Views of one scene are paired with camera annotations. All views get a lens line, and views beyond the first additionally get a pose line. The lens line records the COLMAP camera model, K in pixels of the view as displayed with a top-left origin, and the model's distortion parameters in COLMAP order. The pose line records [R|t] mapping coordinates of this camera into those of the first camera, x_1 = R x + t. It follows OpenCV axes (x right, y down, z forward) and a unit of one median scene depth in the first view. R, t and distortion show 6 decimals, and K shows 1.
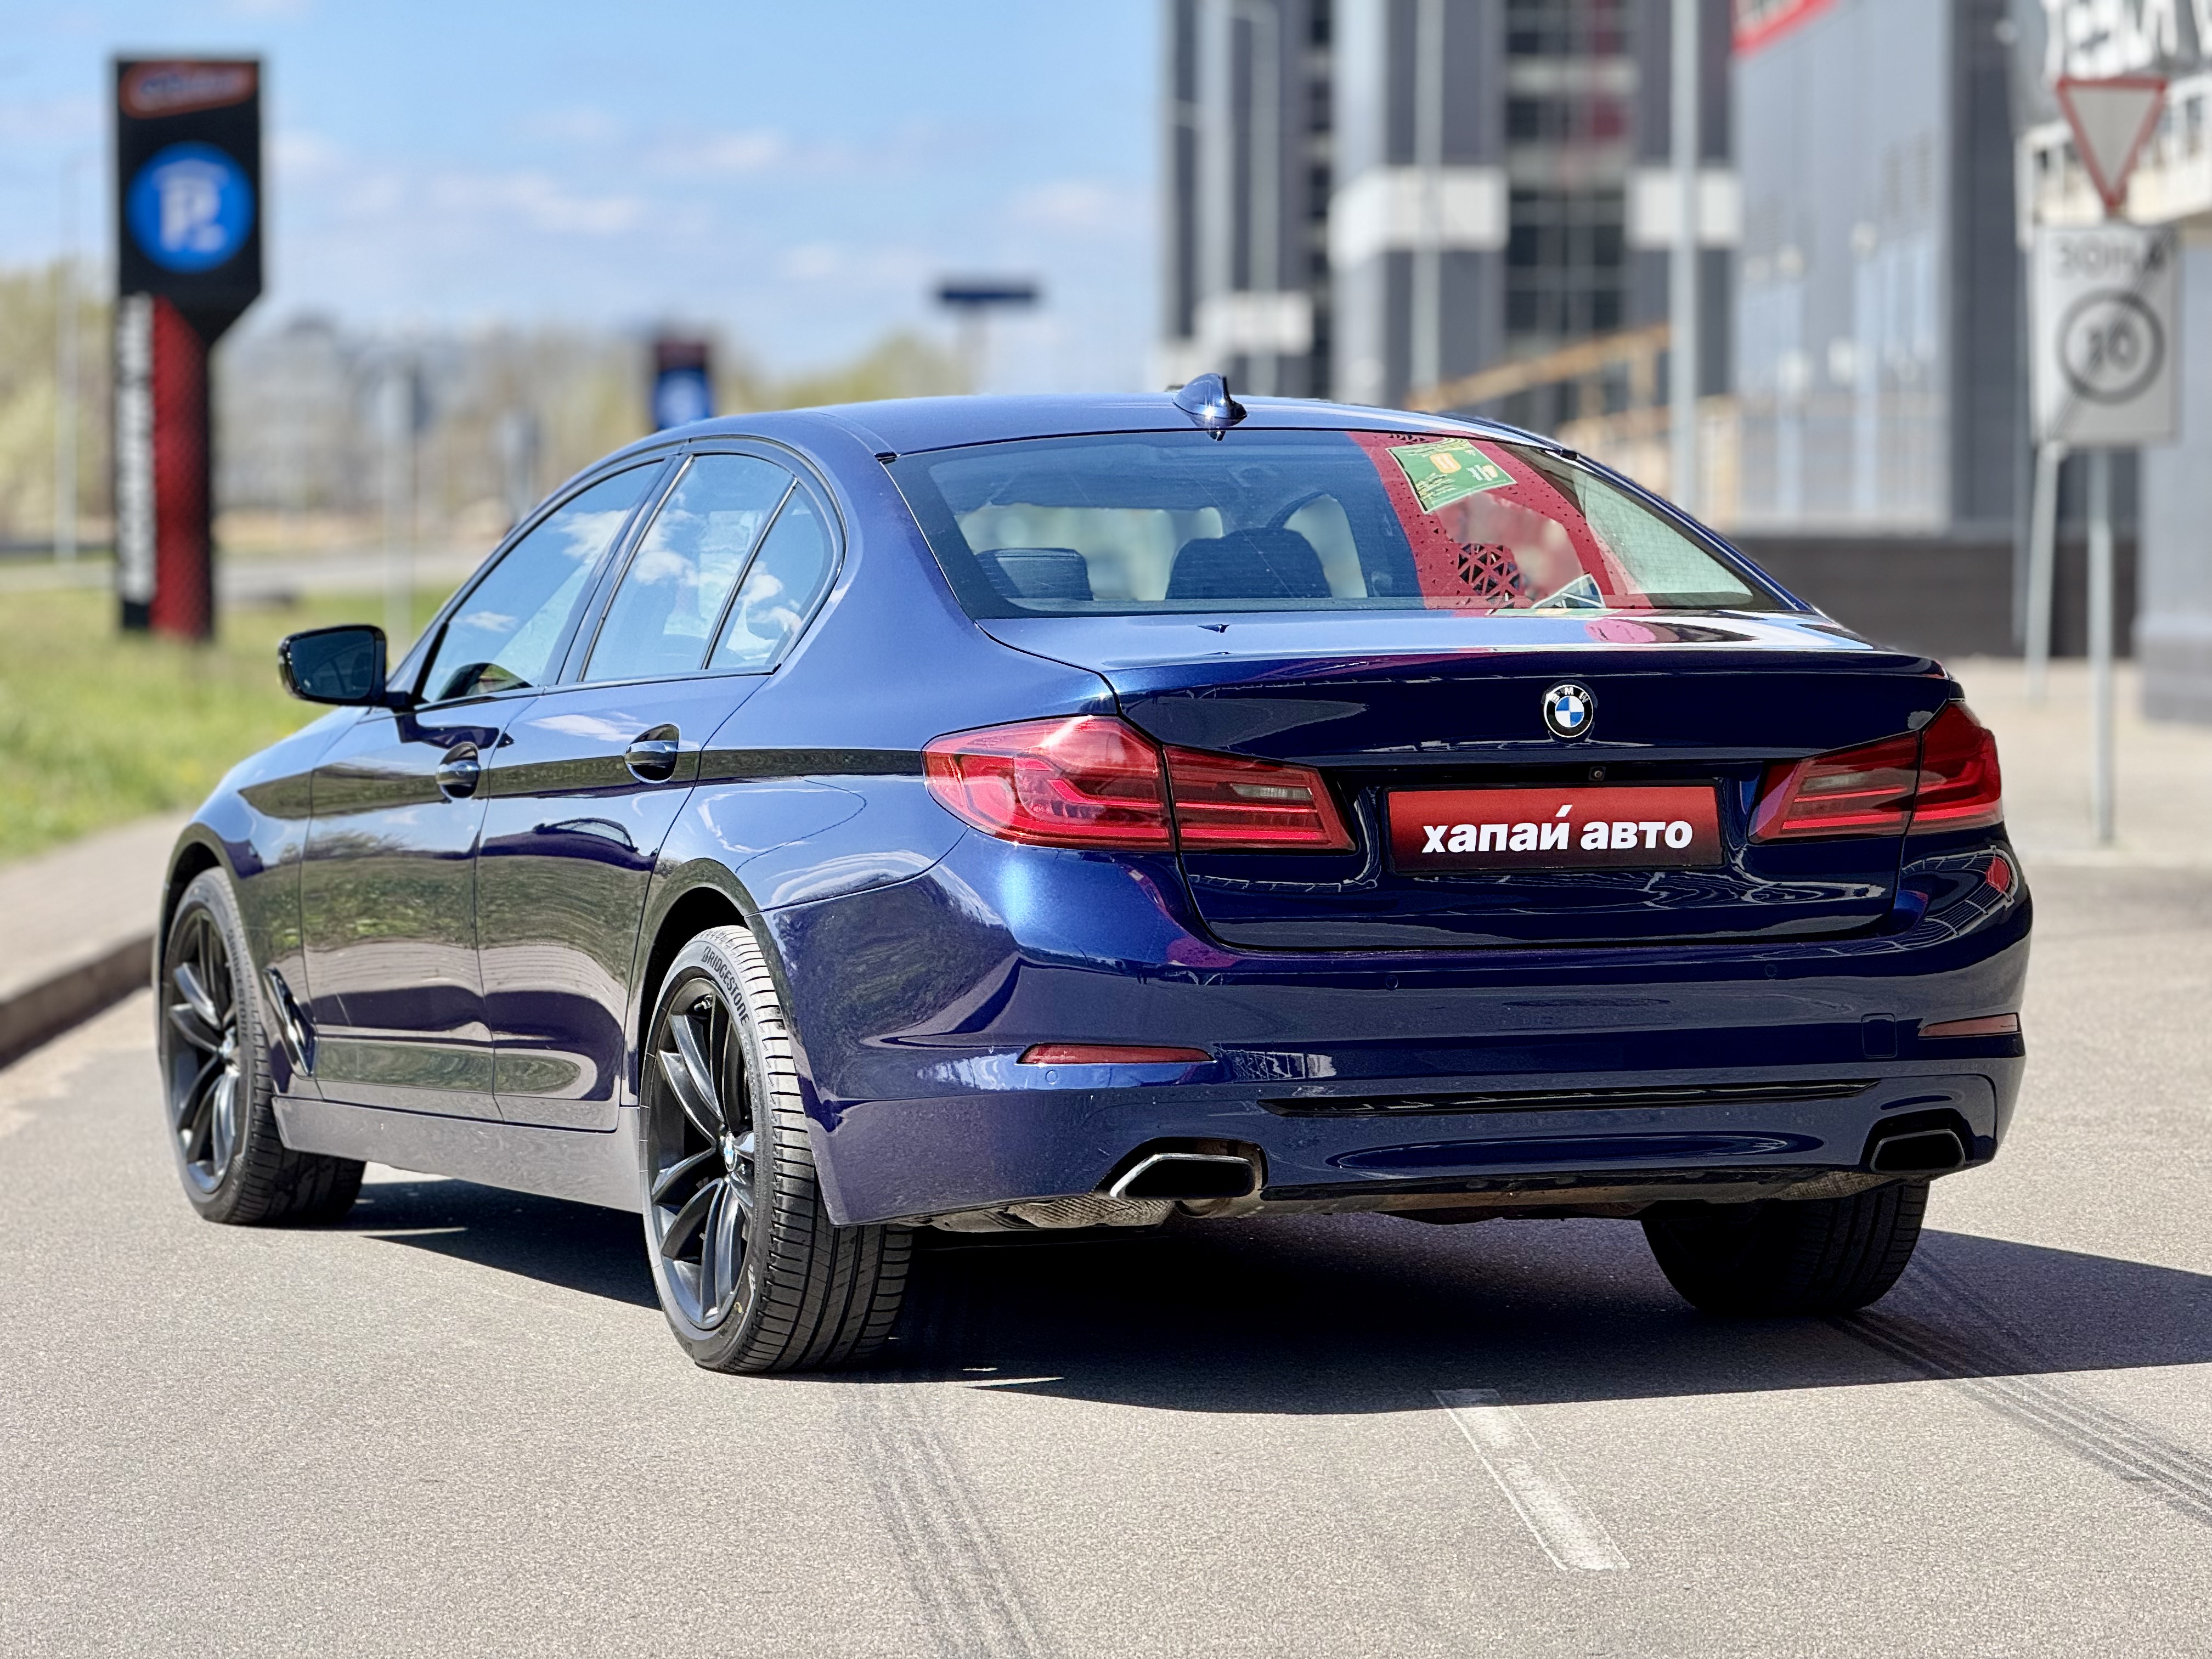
lens RADIAL K [[7924.2, 0, 1106.0], [0, 7924.2, 829.5], [0, 0, 1]] dist [0.020122, -1.704000]
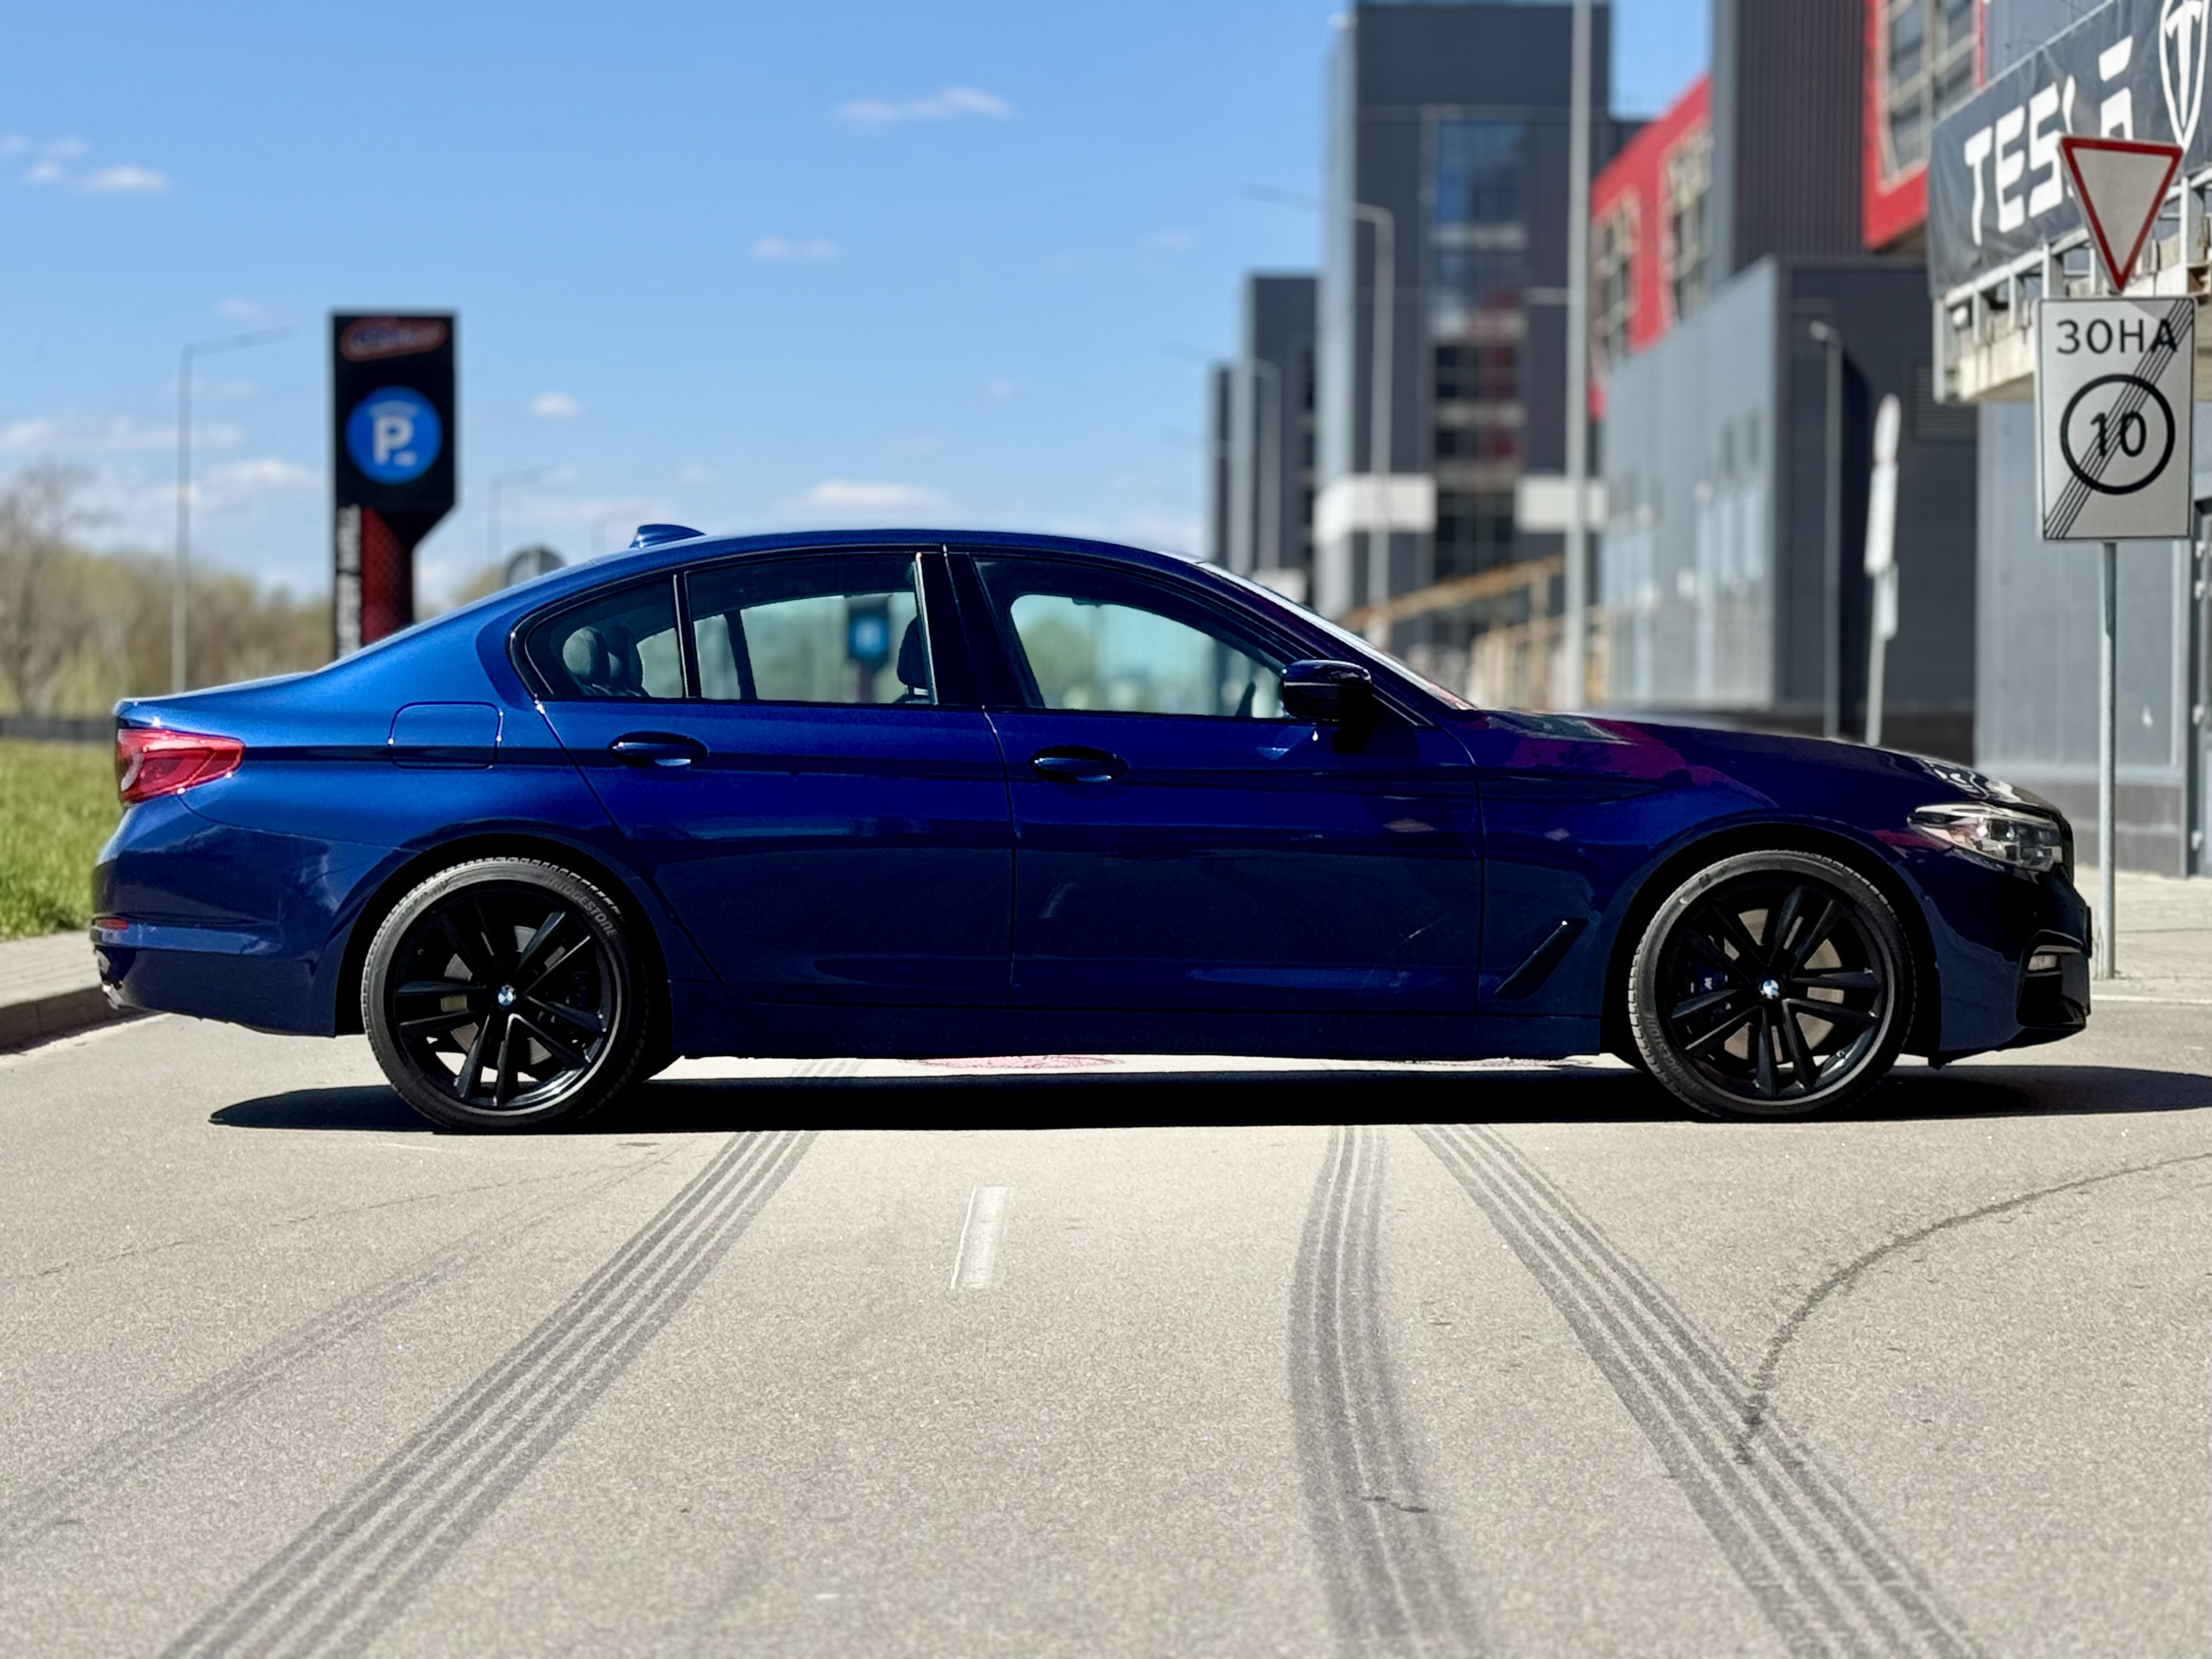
lens RADIAL K [[4769.9, 0, 1106.0], [0, 4769.9, 829.5], [0, 0, 1]] dist [0.018148, 0.106315]
pose [[0.999846, 0.004598, -0.016958, 0.018677], [-0.004918, 0.999810, -0.018836, -0.003884], [0.016868, 0.018917, 0.999679, 0.440343]]
